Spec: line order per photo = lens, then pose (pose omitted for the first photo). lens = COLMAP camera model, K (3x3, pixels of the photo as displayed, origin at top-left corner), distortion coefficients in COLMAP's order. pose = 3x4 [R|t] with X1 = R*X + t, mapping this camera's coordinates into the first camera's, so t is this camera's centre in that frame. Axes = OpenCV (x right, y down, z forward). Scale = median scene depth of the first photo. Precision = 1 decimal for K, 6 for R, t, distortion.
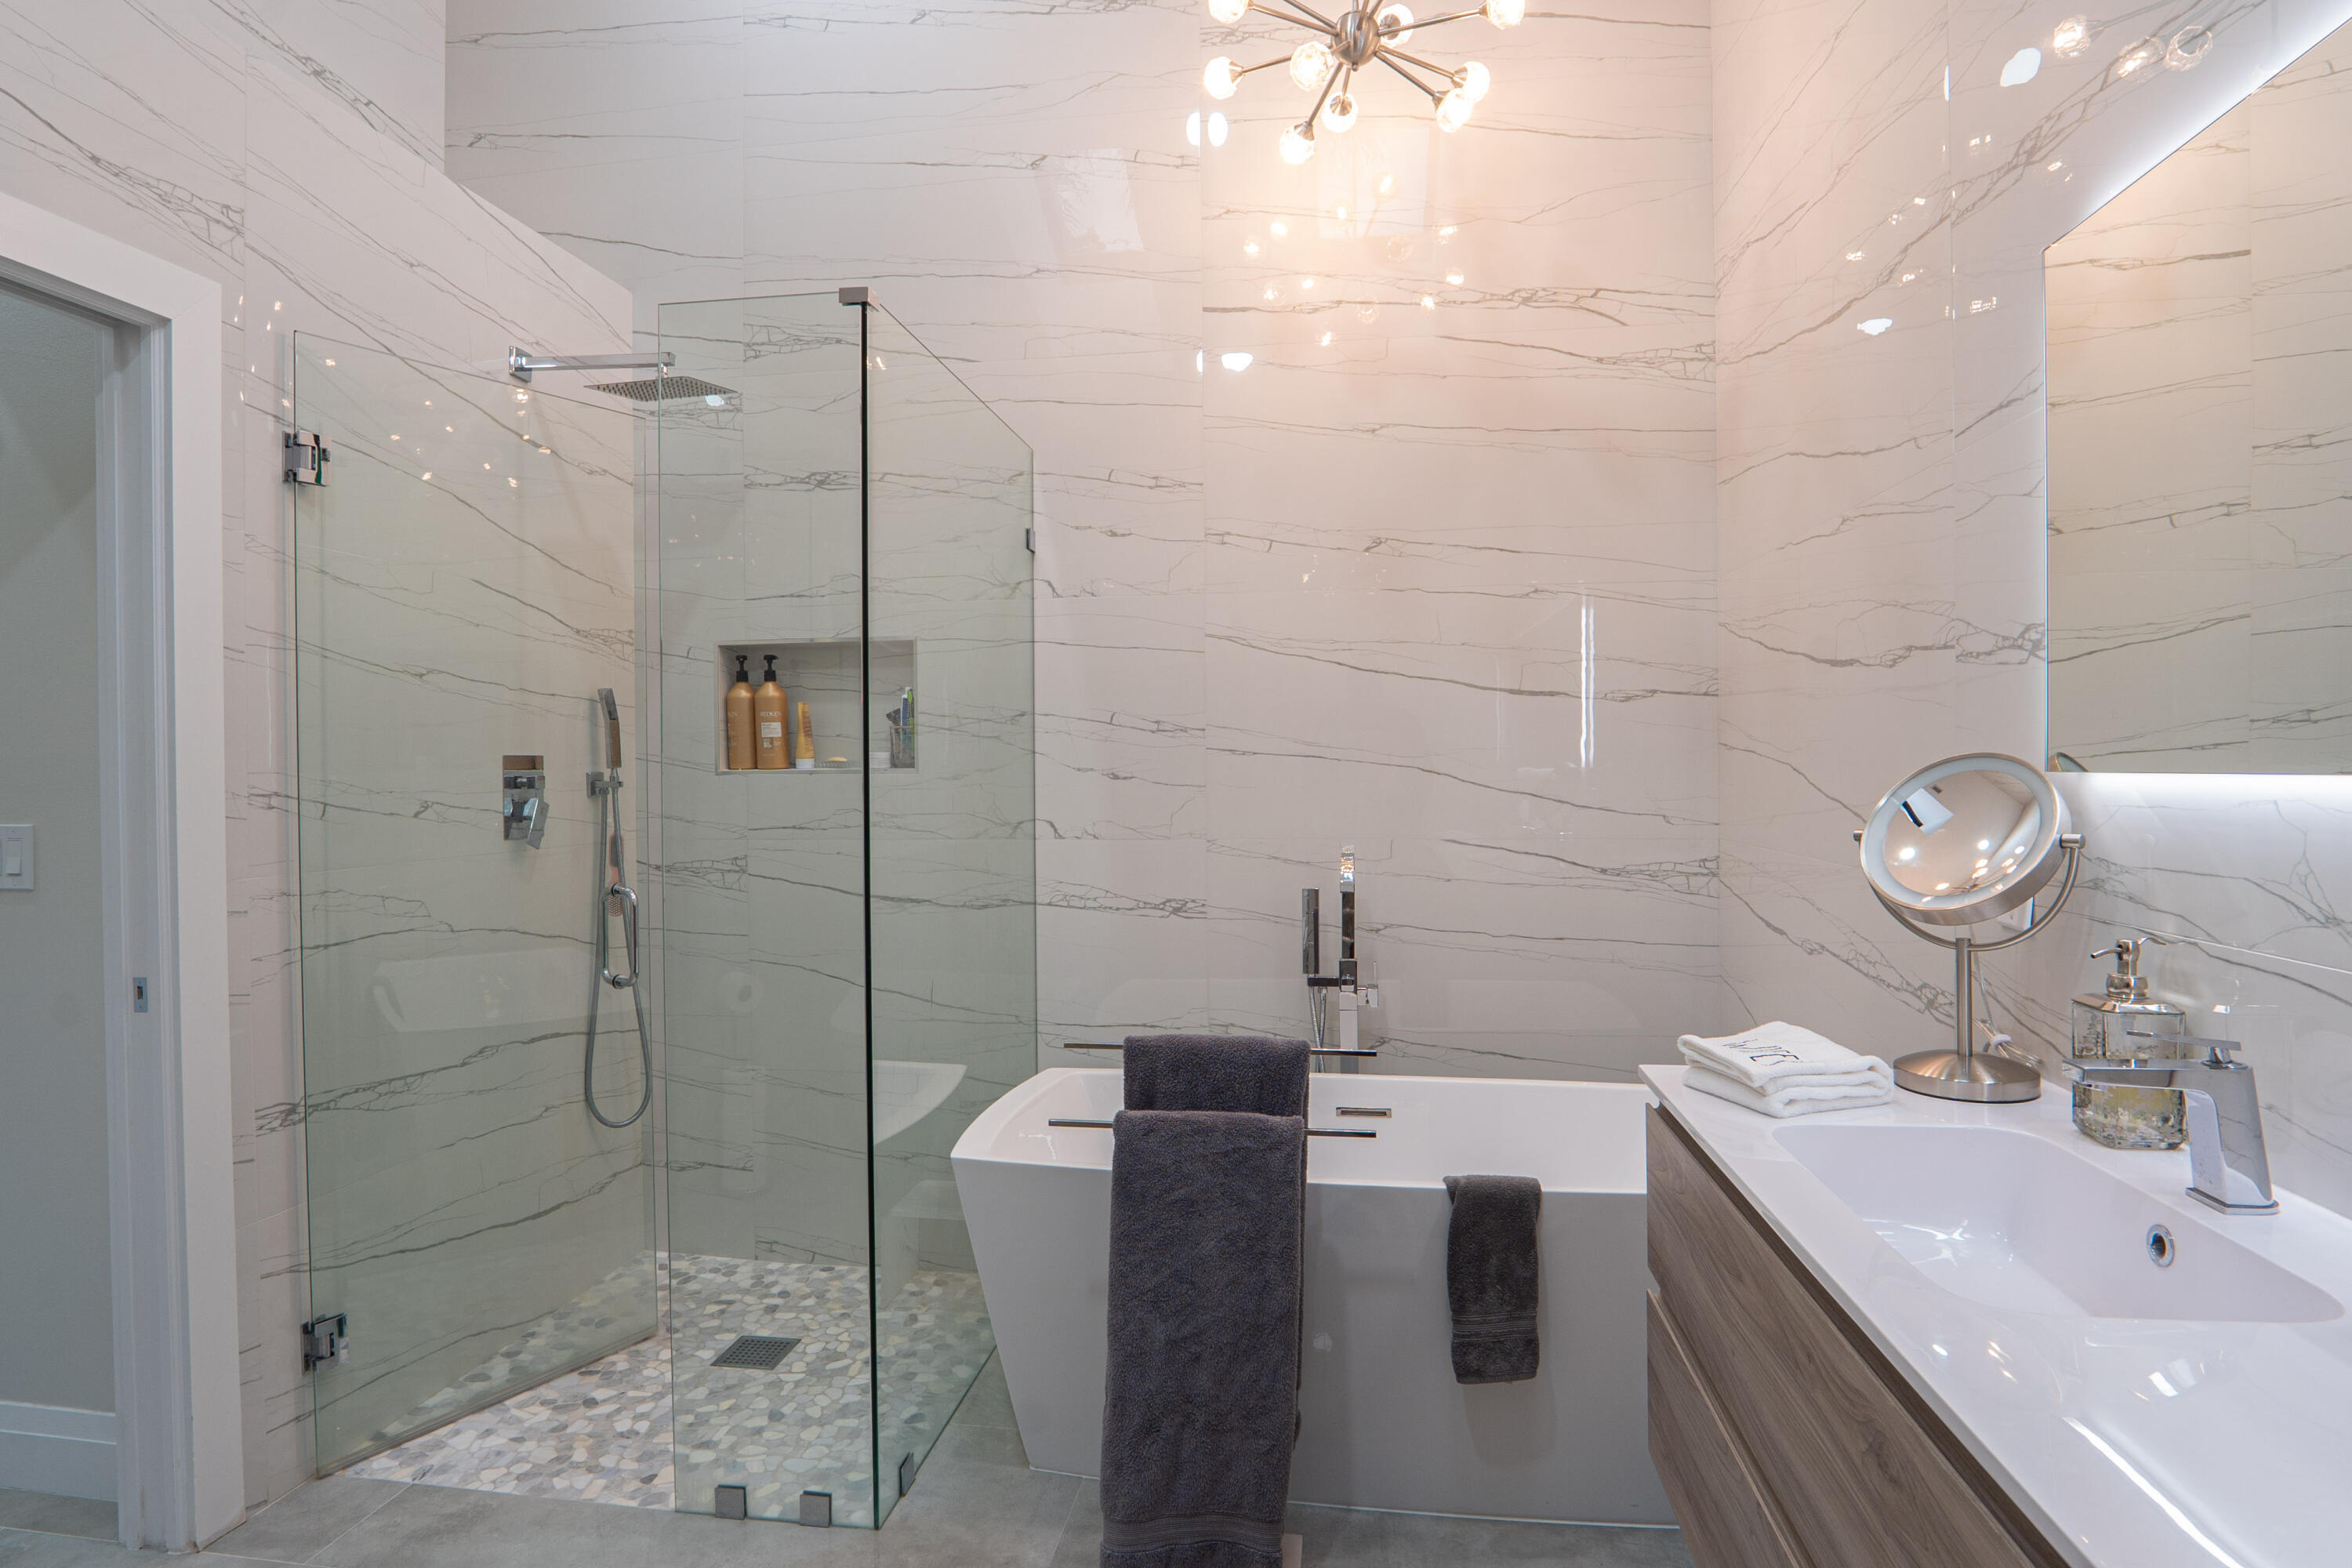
lens RADIAL K [[1251.5, 0, 1167.1], [0, 1251.5, 781.8], [0, 0, 1]] dist [-0.038266, 0.010010]
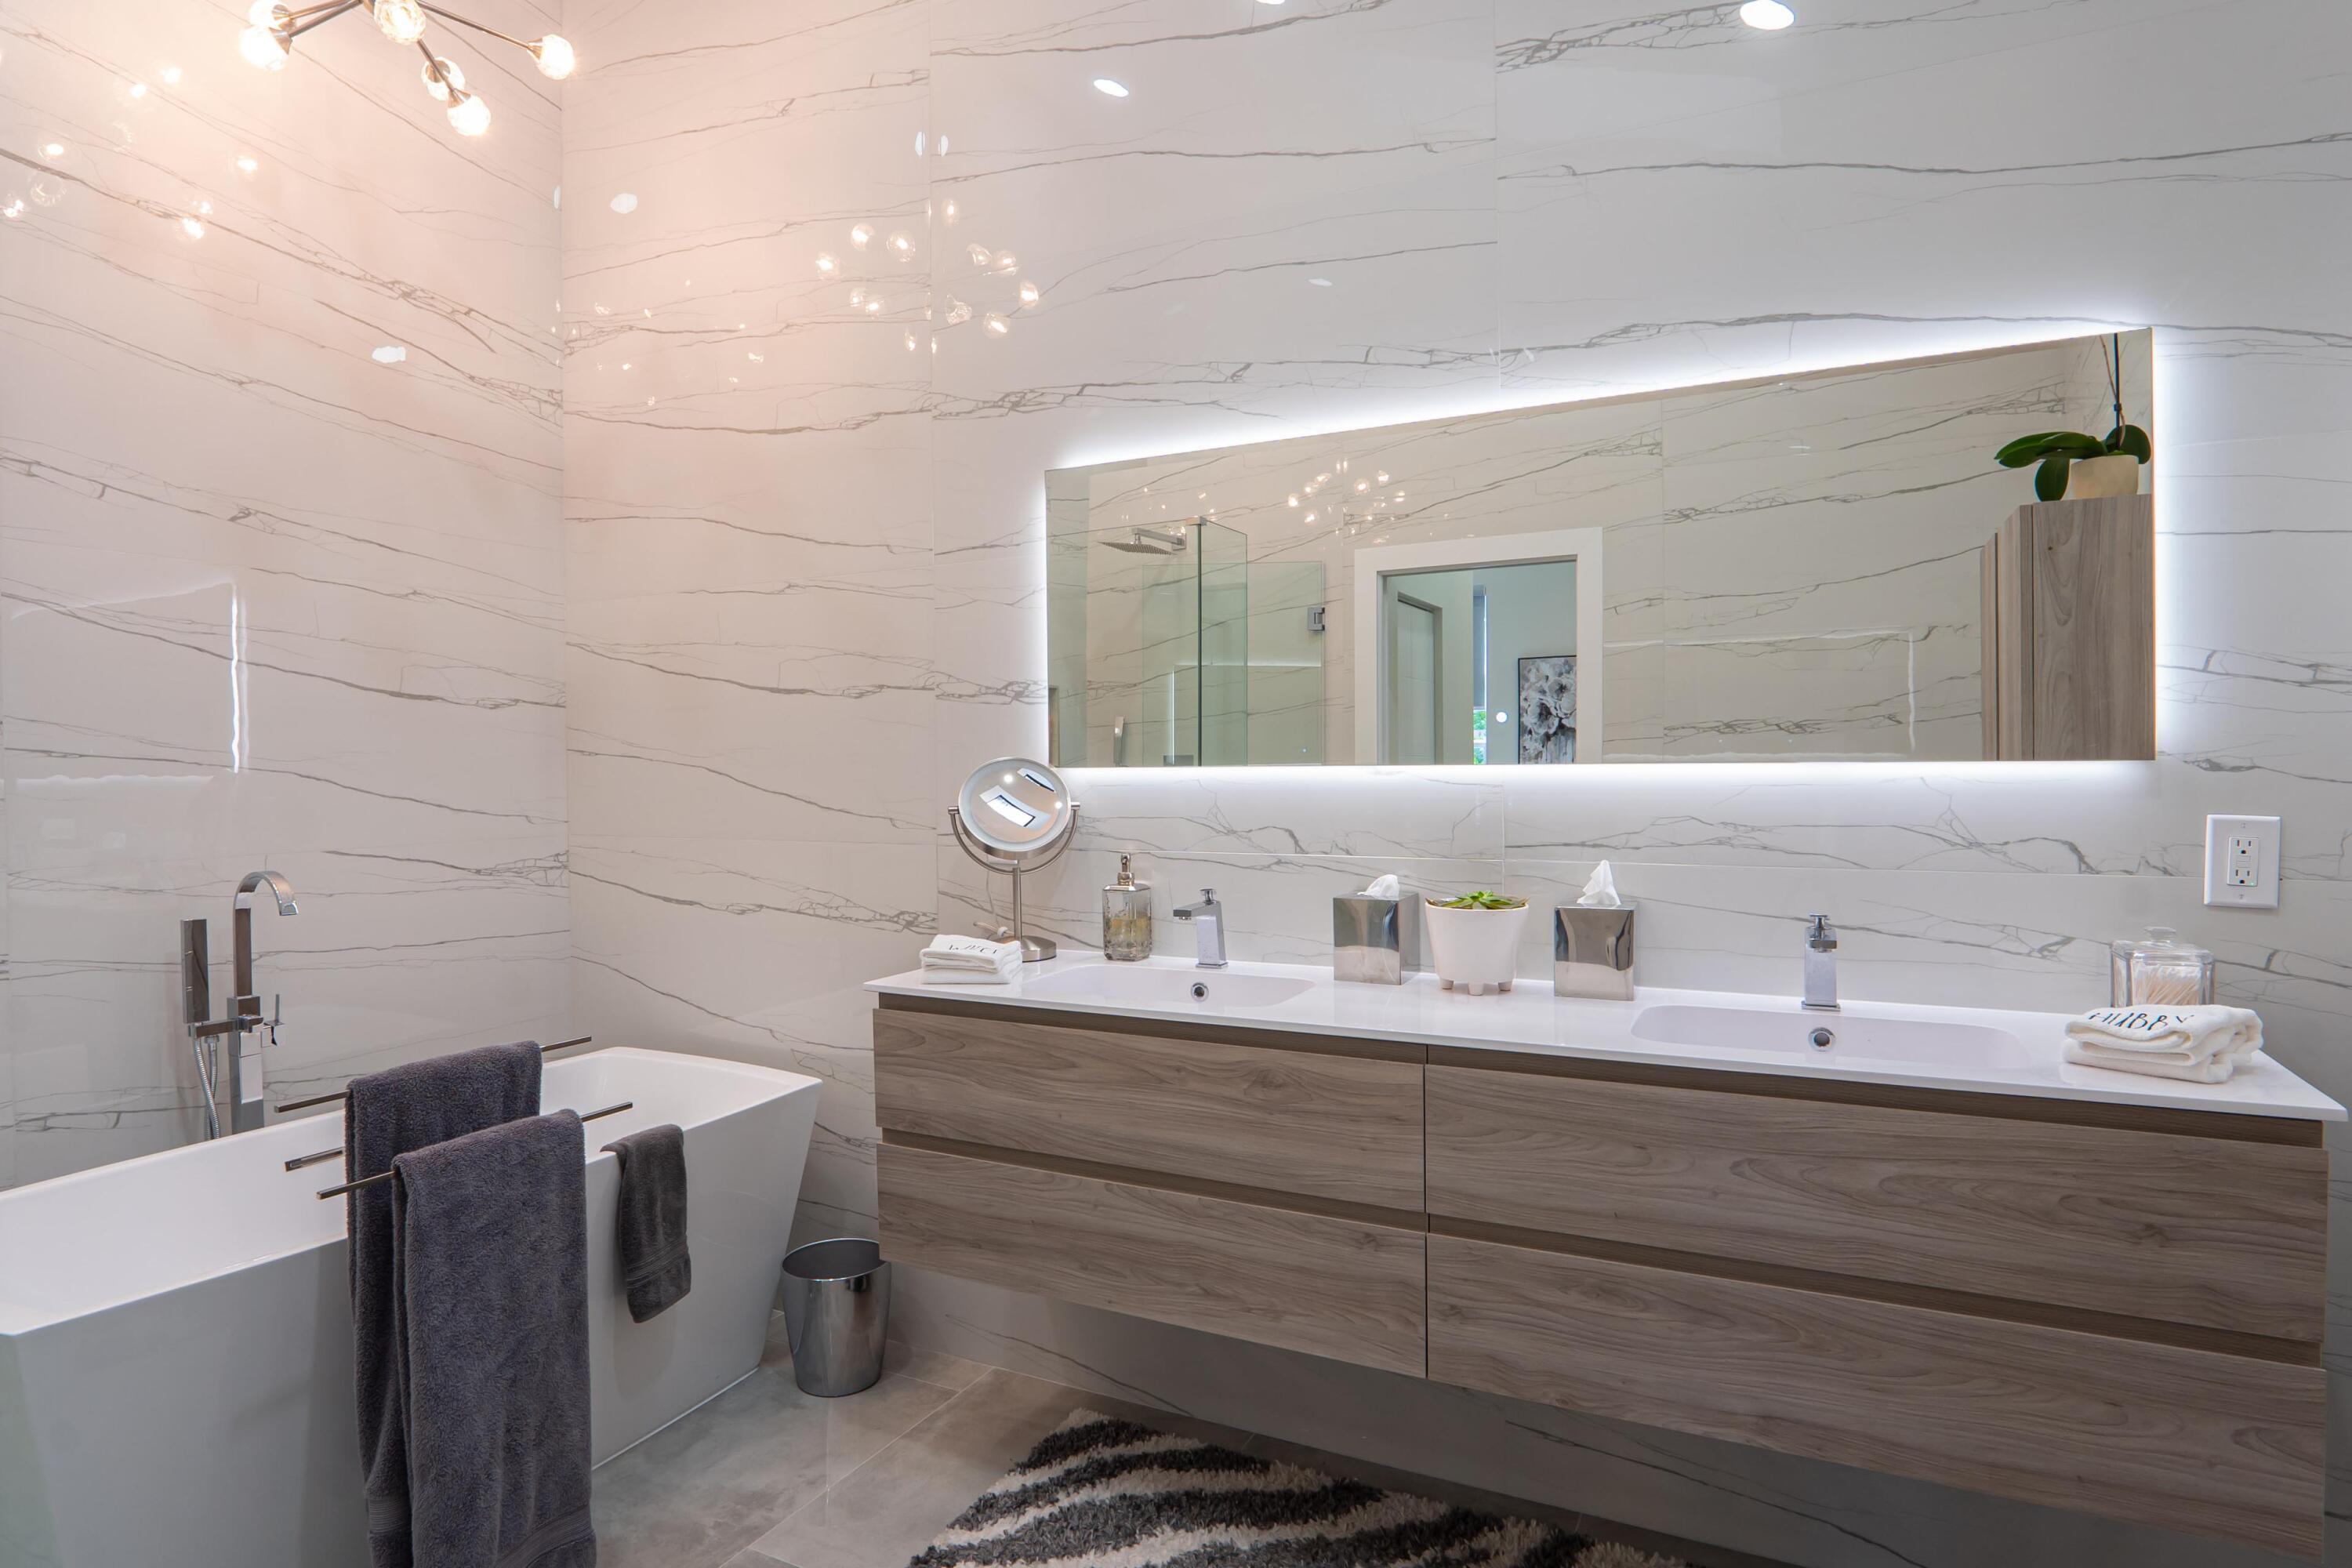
lens RADIAL K [[1251.5, 0, 1167.1], [0, 1251.5, 781.8], [0, 0, 1]] dist [-0.038266, 0.010010]
pose [[0.320955, -0.011400, 0.947026, -0.578481], [0.019551, 0.999794, 0.005410, 0.003155], [-0.946893, 0.016779, 0.321111, 0.166590]]
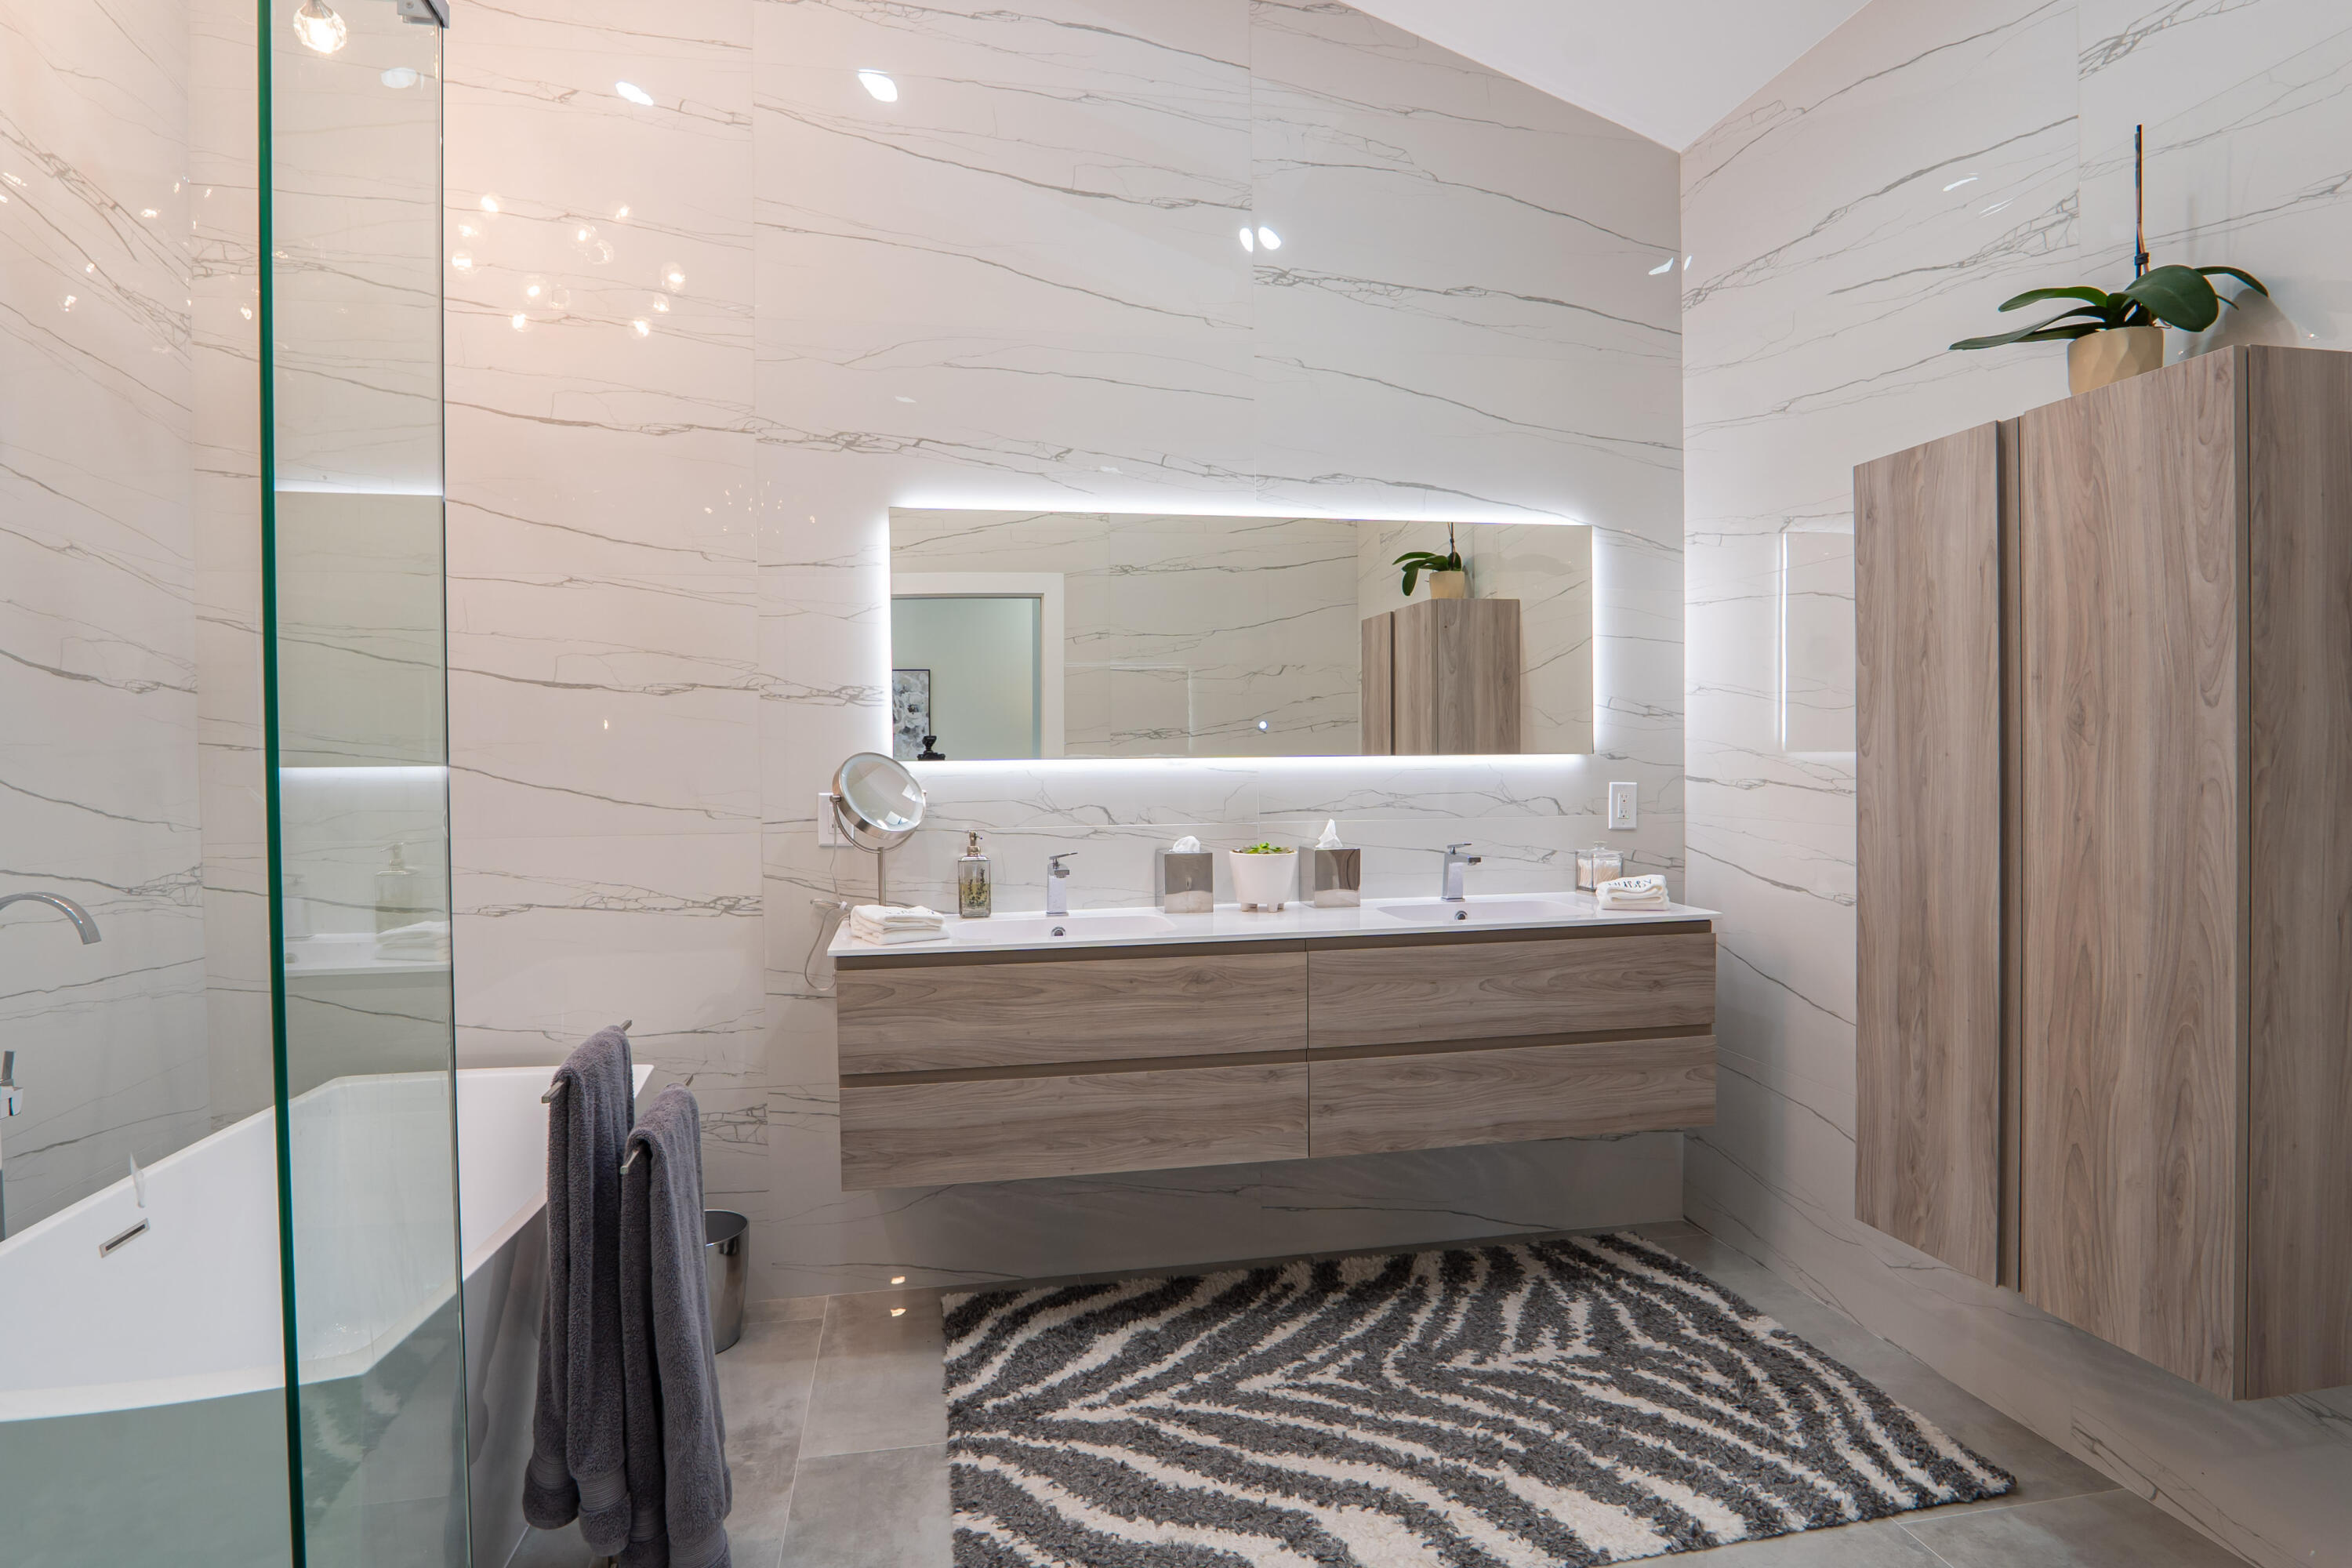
lens RADIAL K [[1196.4, 0, 1176.0], [0, 1196.4, 784.0], [0, 0, 1]] dist [-0.041320, 0.012945]
pose [[-0.323840, -0.012055, 0.946035, -0.832984], [0.024882, 0.999464, 0.021253, -0.000822], [-0.945785, 0.030422, -0.323366, 0.756996]]
